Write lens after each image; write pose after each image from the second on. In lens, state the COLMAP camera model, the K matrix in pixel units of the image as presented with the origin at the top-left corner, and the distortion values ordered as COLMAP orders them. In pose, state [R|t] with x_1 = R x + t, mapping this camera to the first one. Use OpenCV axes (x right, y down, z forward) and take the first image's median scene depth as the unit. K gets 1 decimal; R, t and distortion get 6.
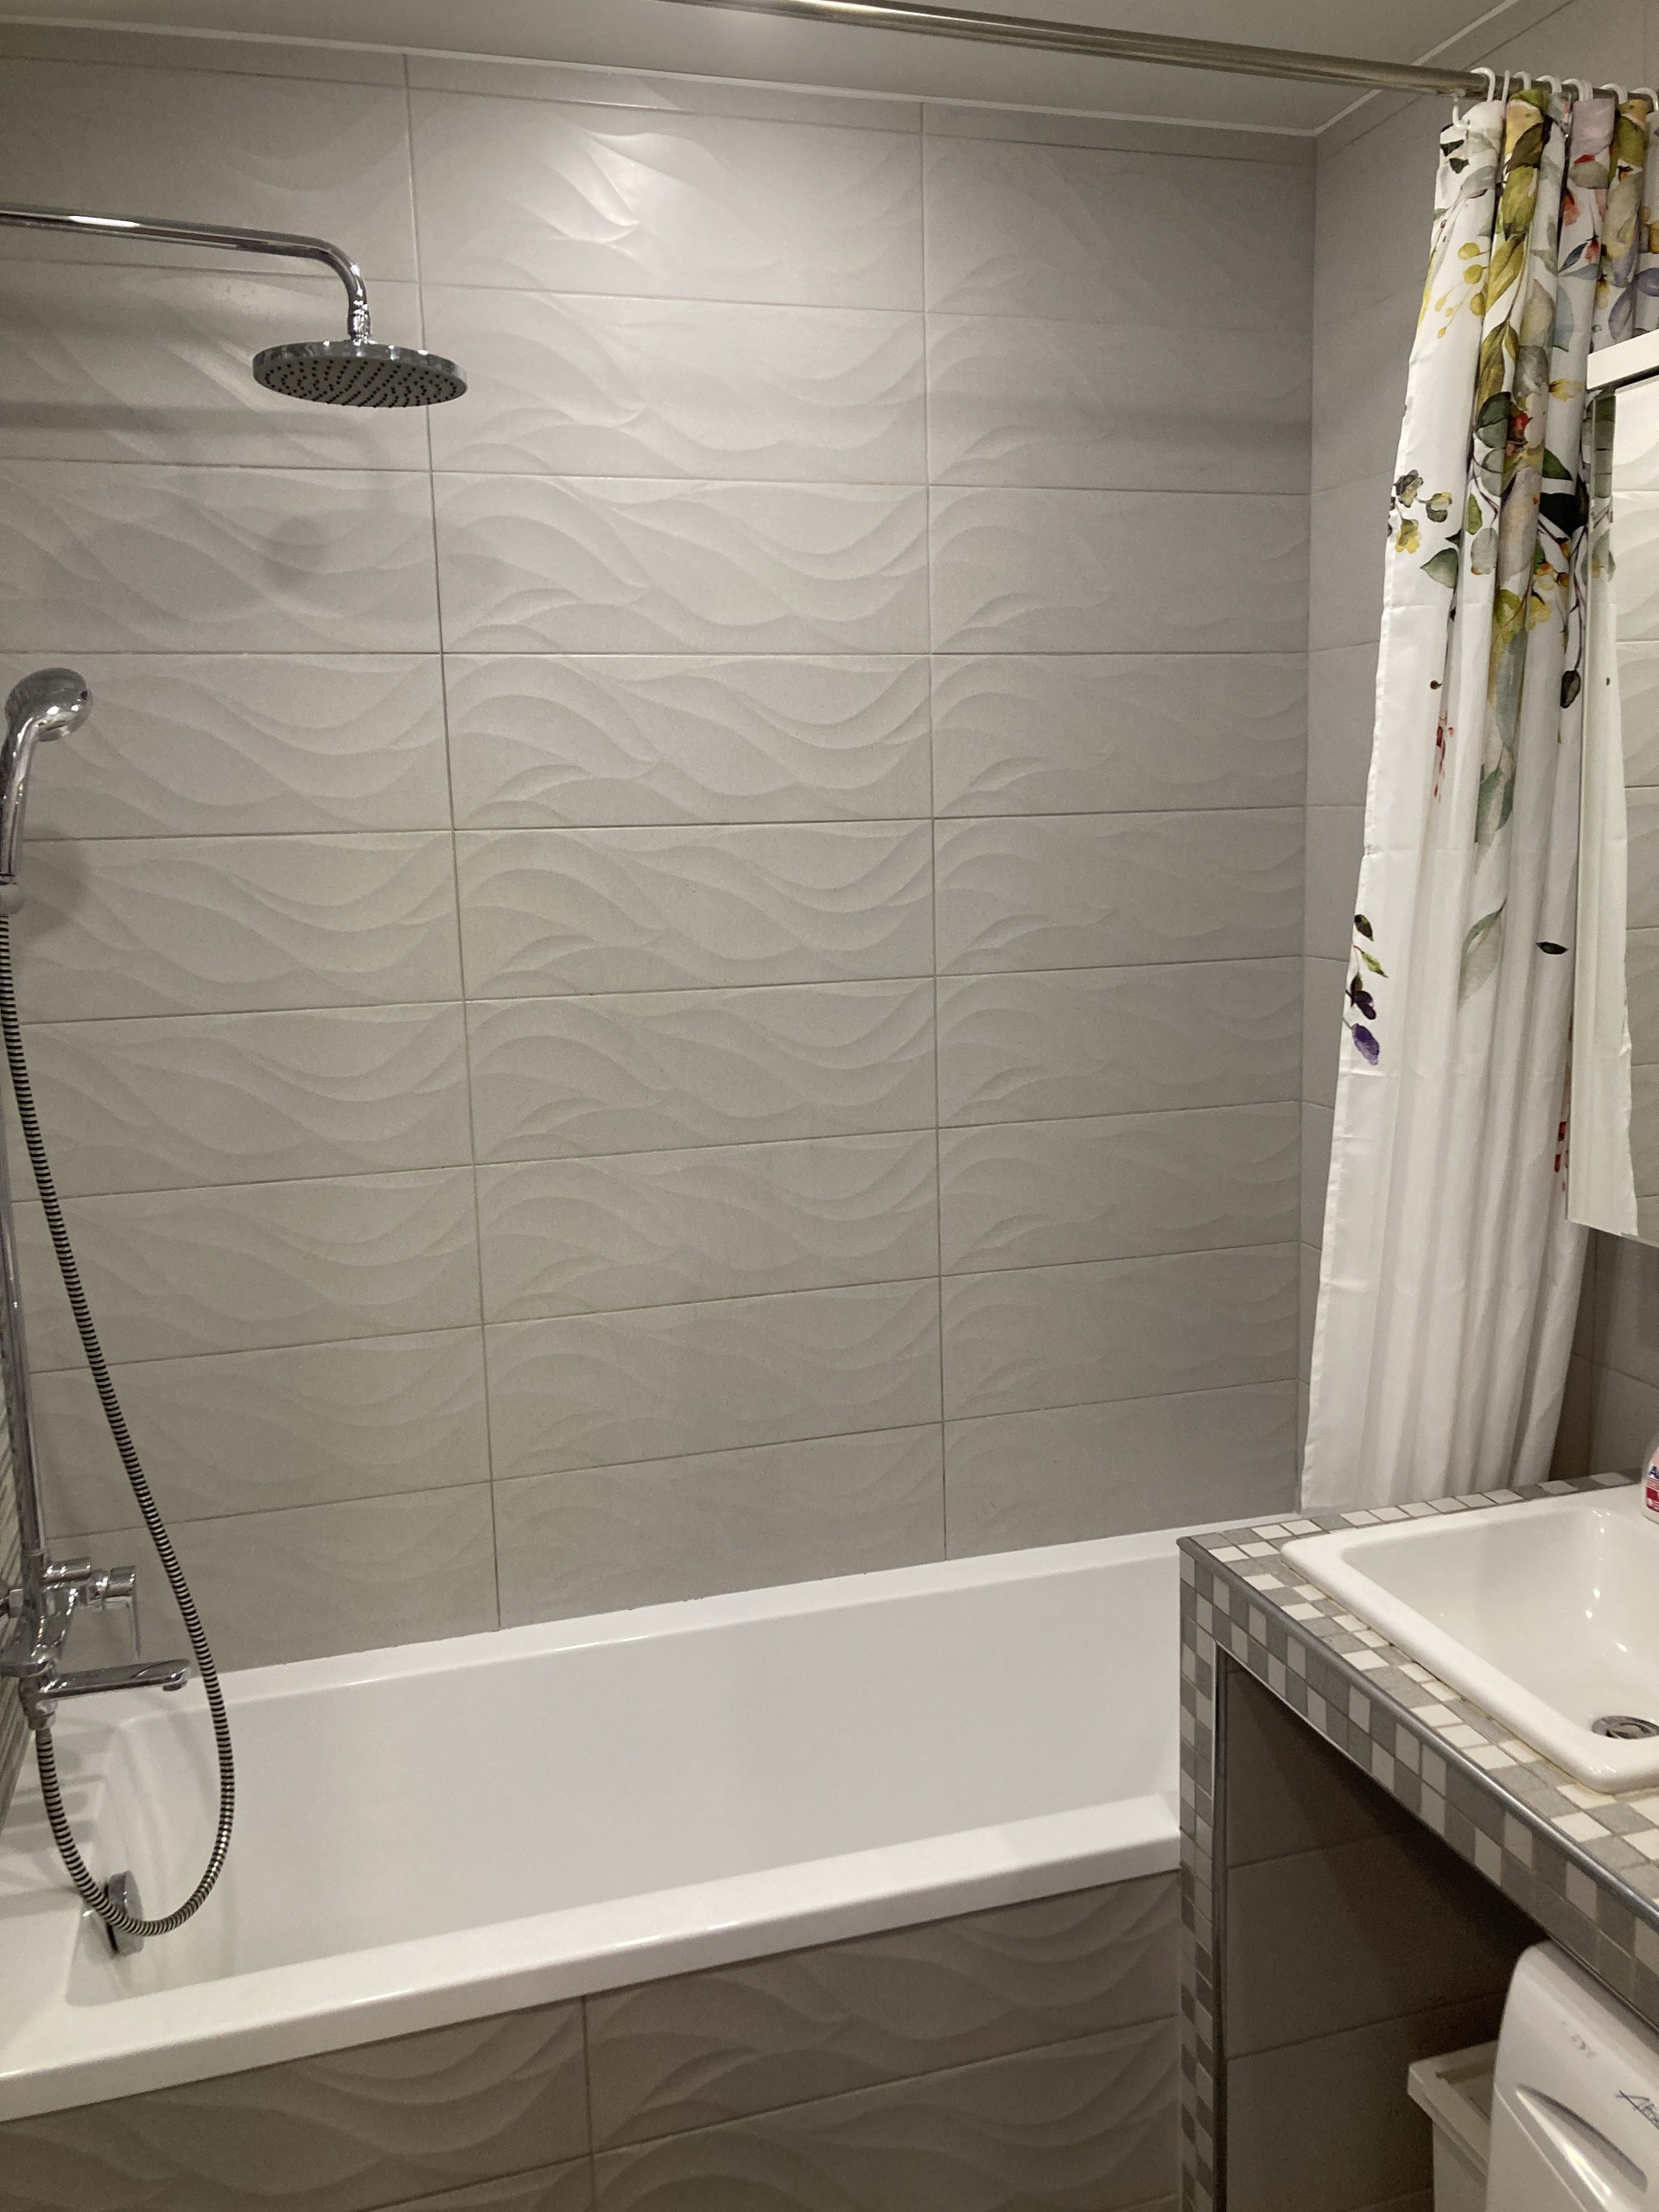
lens RADIAL K [[1804.6, 0, 848.1], [0, 1804.6, 1091.5], [0, 0, 1]] dist [0.037734, -0.025894]
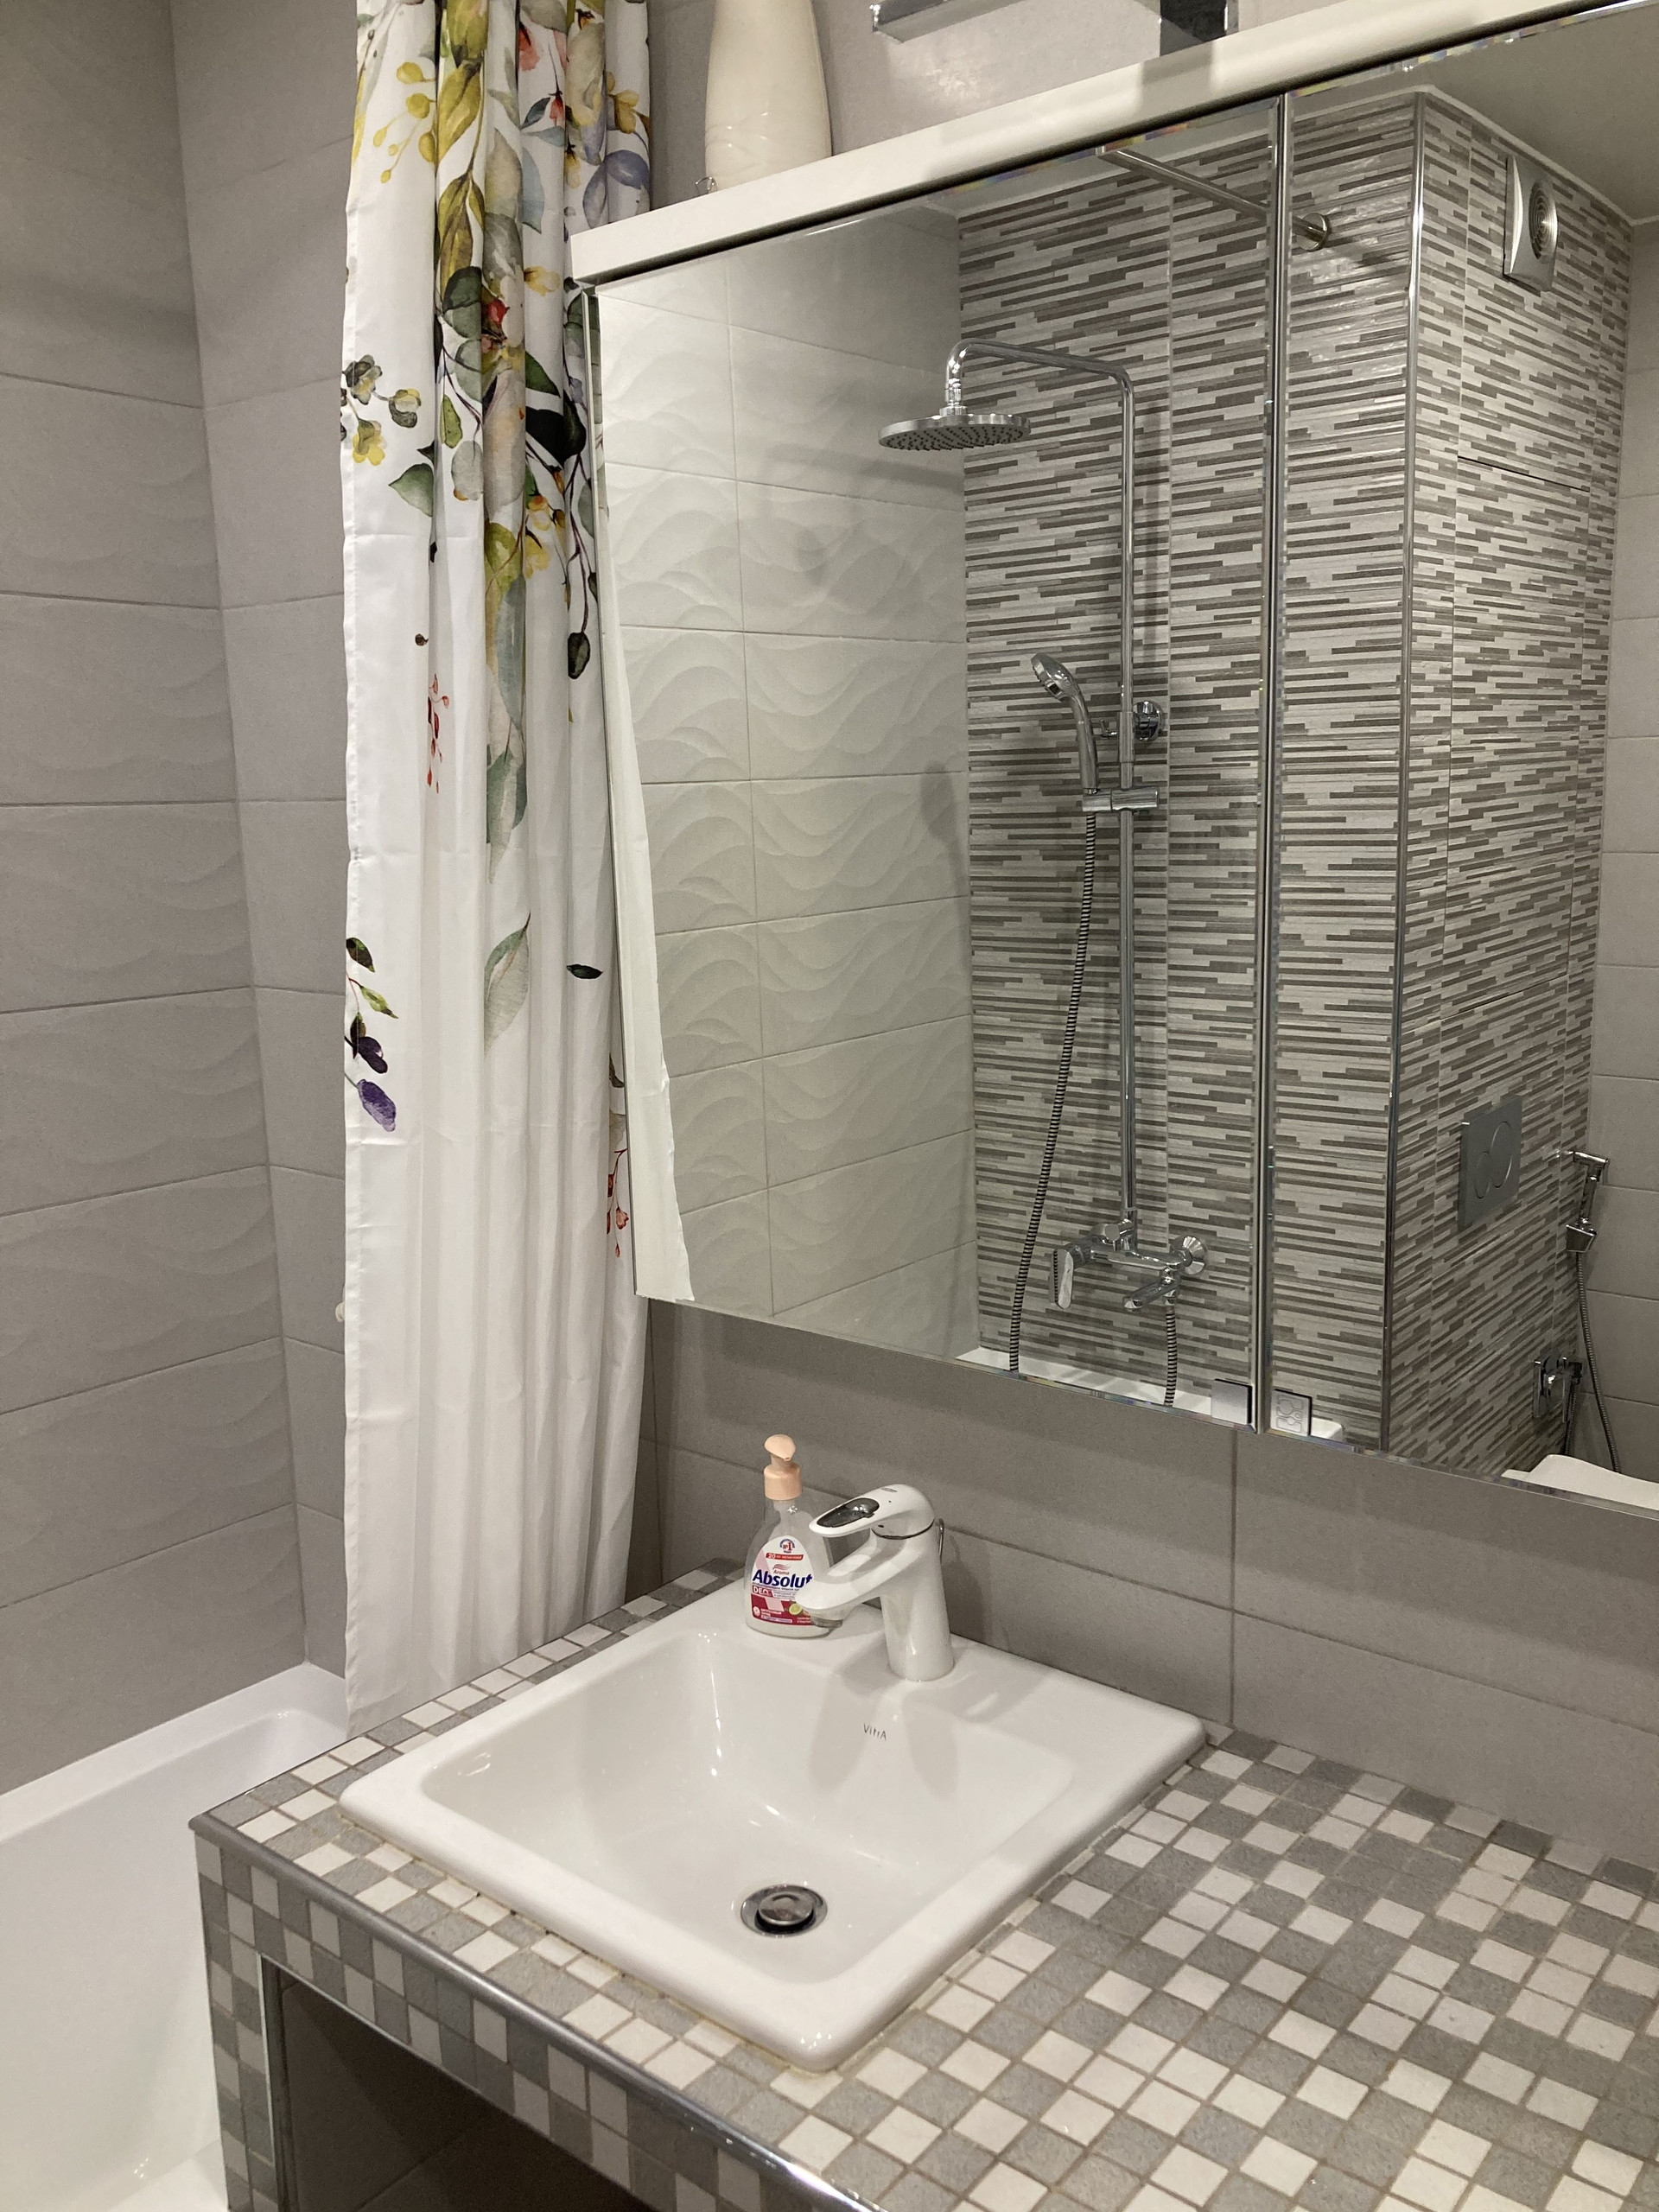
lens RADIAL K [[1804.6, 0, 845.0], [0, 1804.6, 1122.0], [0, 0, 1]] dist [0.037734, -0.025894]
pose [[0.827635, -0.091992, 0.553677, 0.023710], [0.086572, 0.995595, 0.036007, -0.030290], [-0.554550, 0.018132, 0.831953, 0.253616]]
